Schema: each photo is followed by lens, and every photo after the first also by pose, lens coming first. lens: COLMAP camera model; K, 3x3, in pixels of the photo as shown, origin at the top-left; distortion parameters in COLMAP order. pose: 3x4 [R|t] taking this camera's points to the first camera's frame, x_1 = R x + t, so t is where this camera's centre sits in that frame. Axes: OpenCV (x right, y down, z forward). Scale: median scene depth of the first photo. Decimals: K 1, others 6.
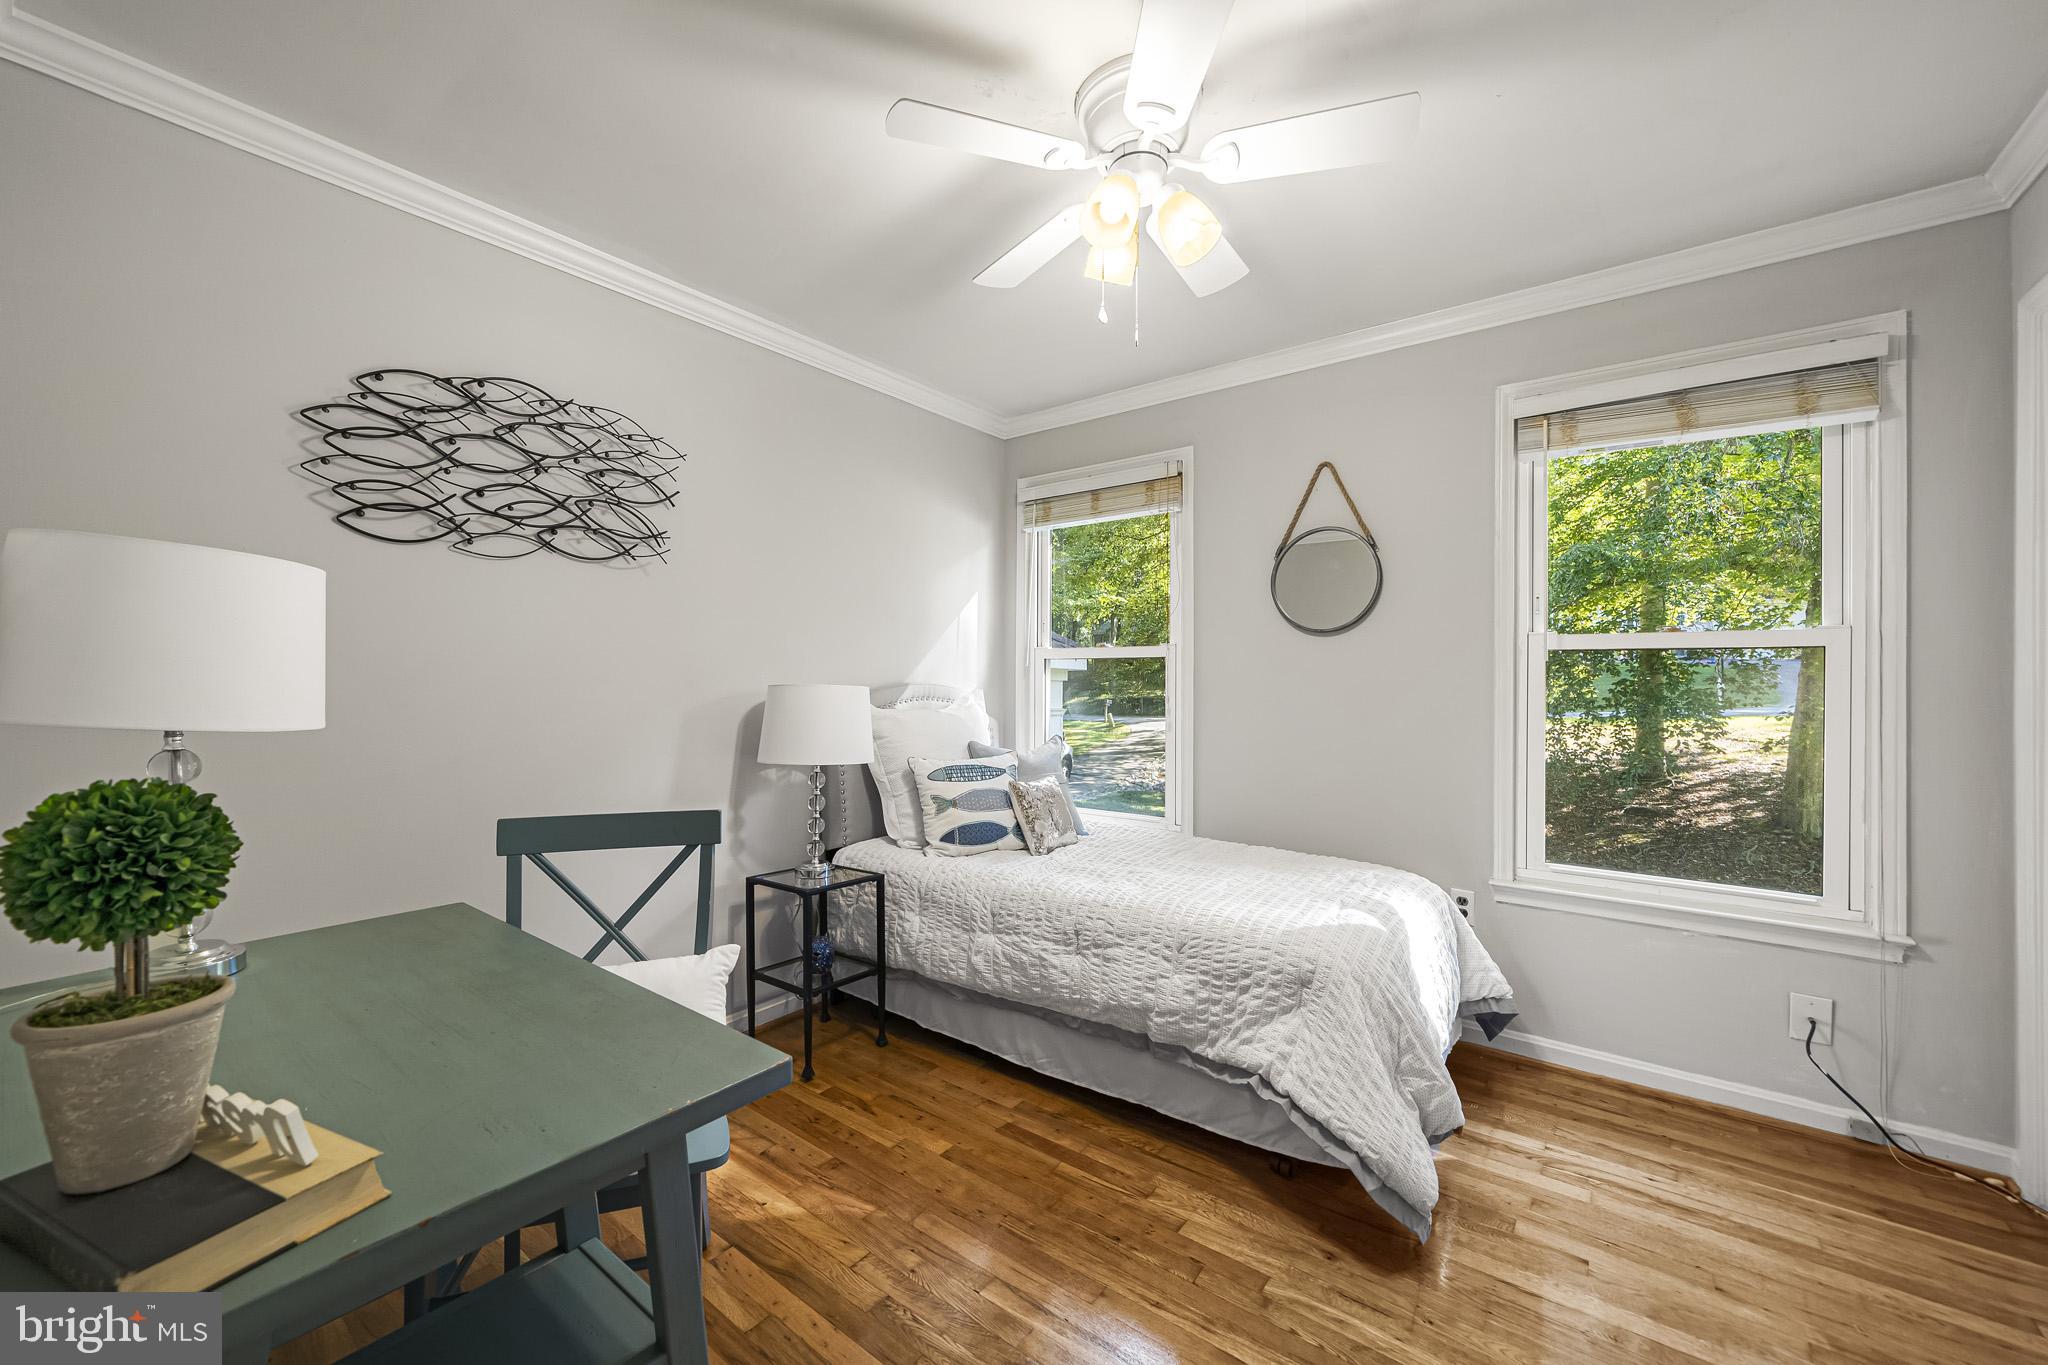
lens RADIAL K [[787.0, 0, 1024.0], [0, 787.0, 682.5], [0, 0, 1]] dist [-0.000062, -0.000005]
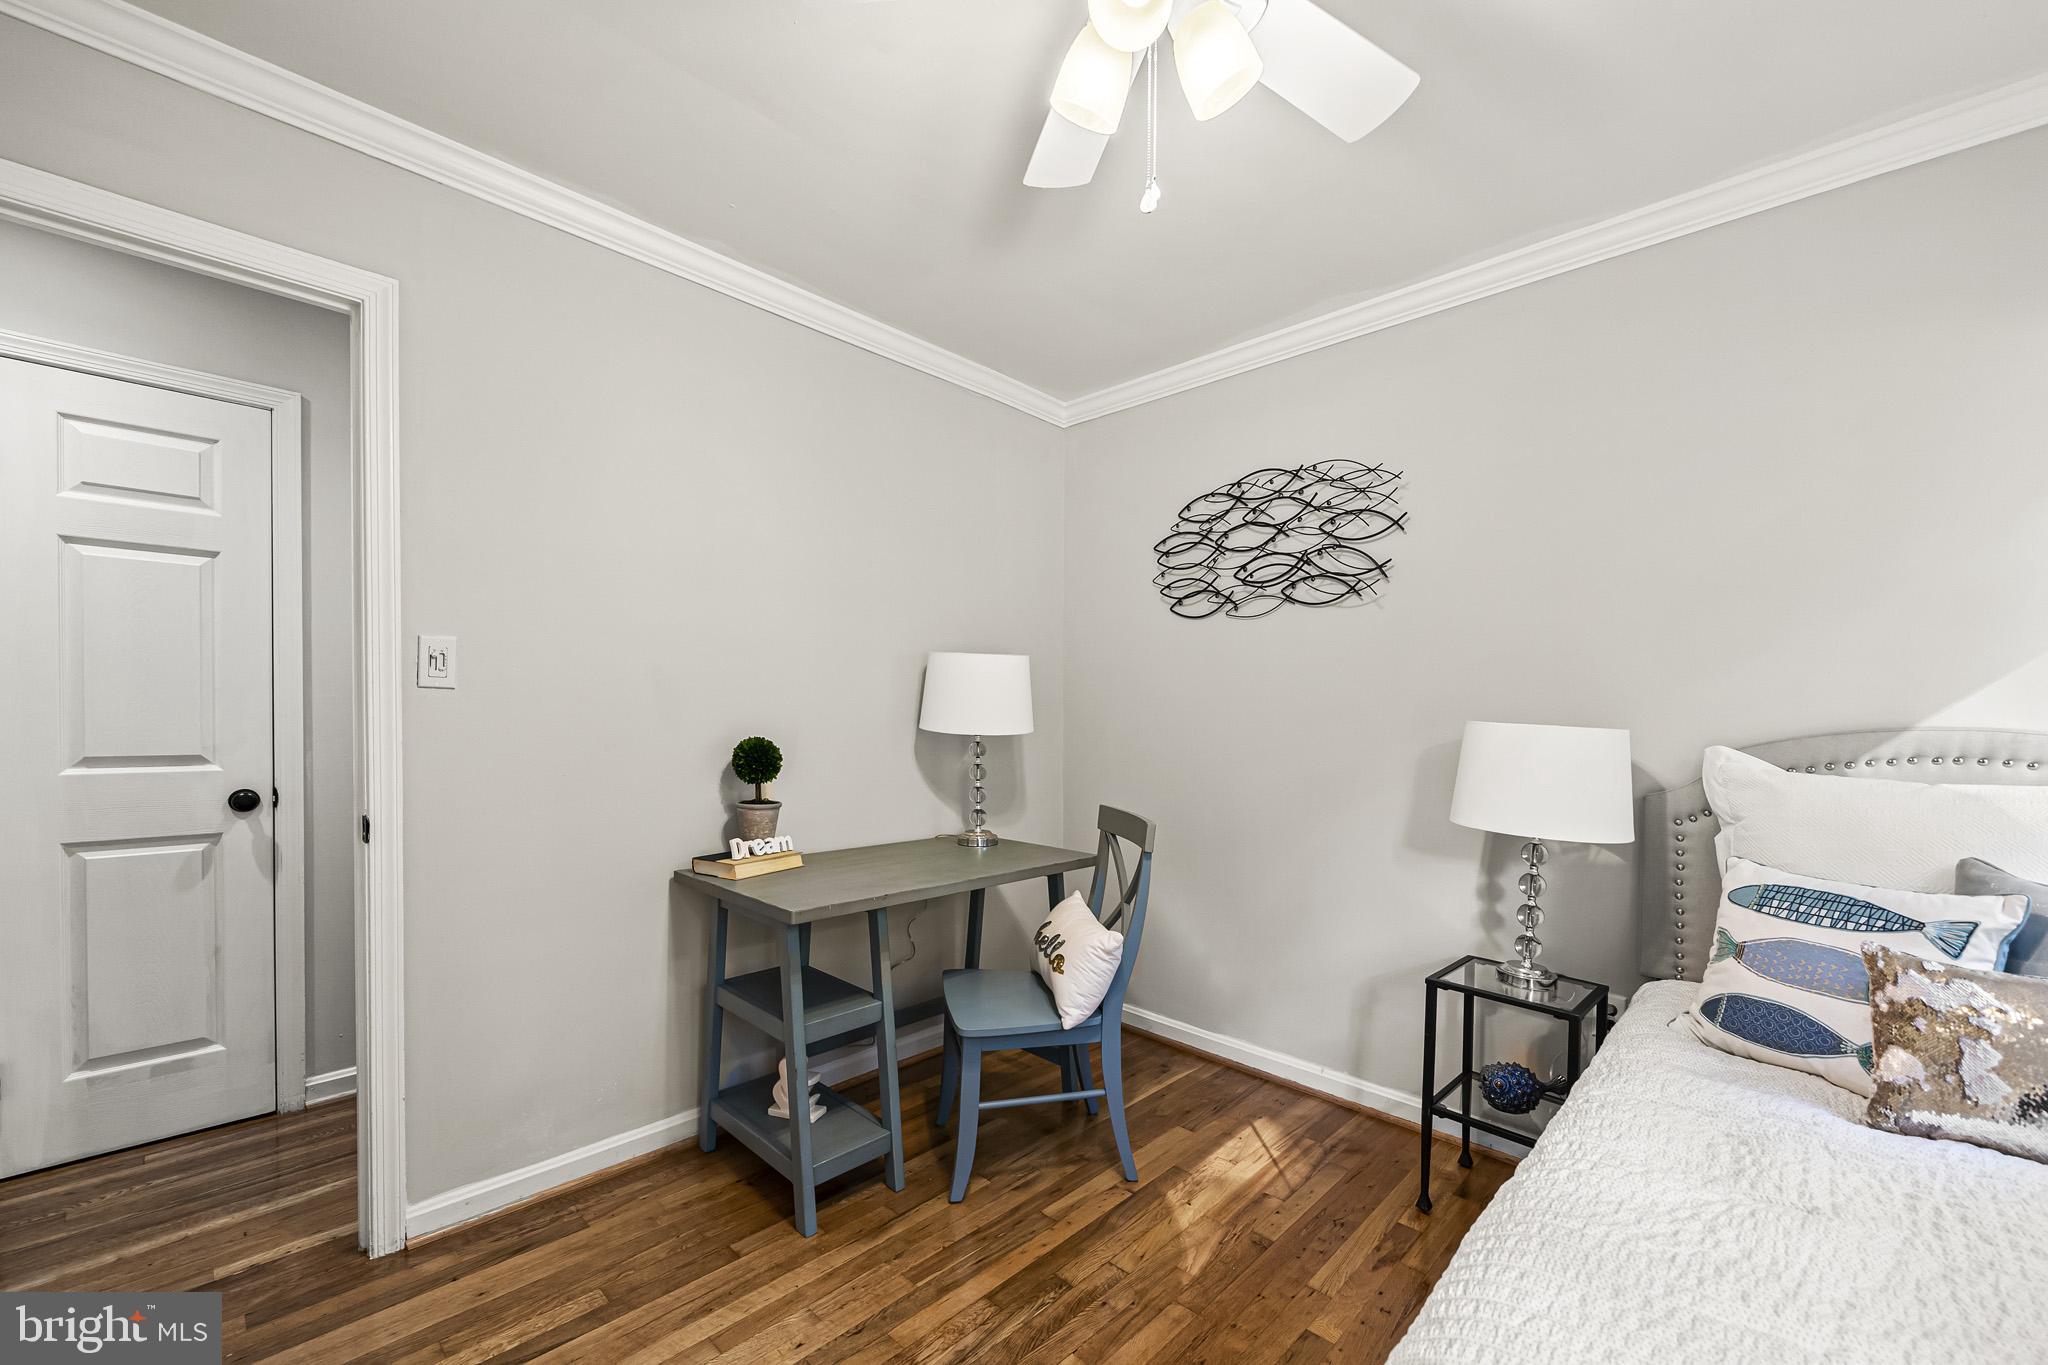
lens RADIAL K [[824.4, 0, 1020.2], [0, 824.4, 744.8], [0, 0, 1]] dist [0.000010, -0.000038]
pose [[-0.118268, 0.031254, -0.992490, 0.705372], [-0.021907, 0.999179, 0.034075, 0.009830], [0.992740, 0.025773, -0.117486, 0.802304]]
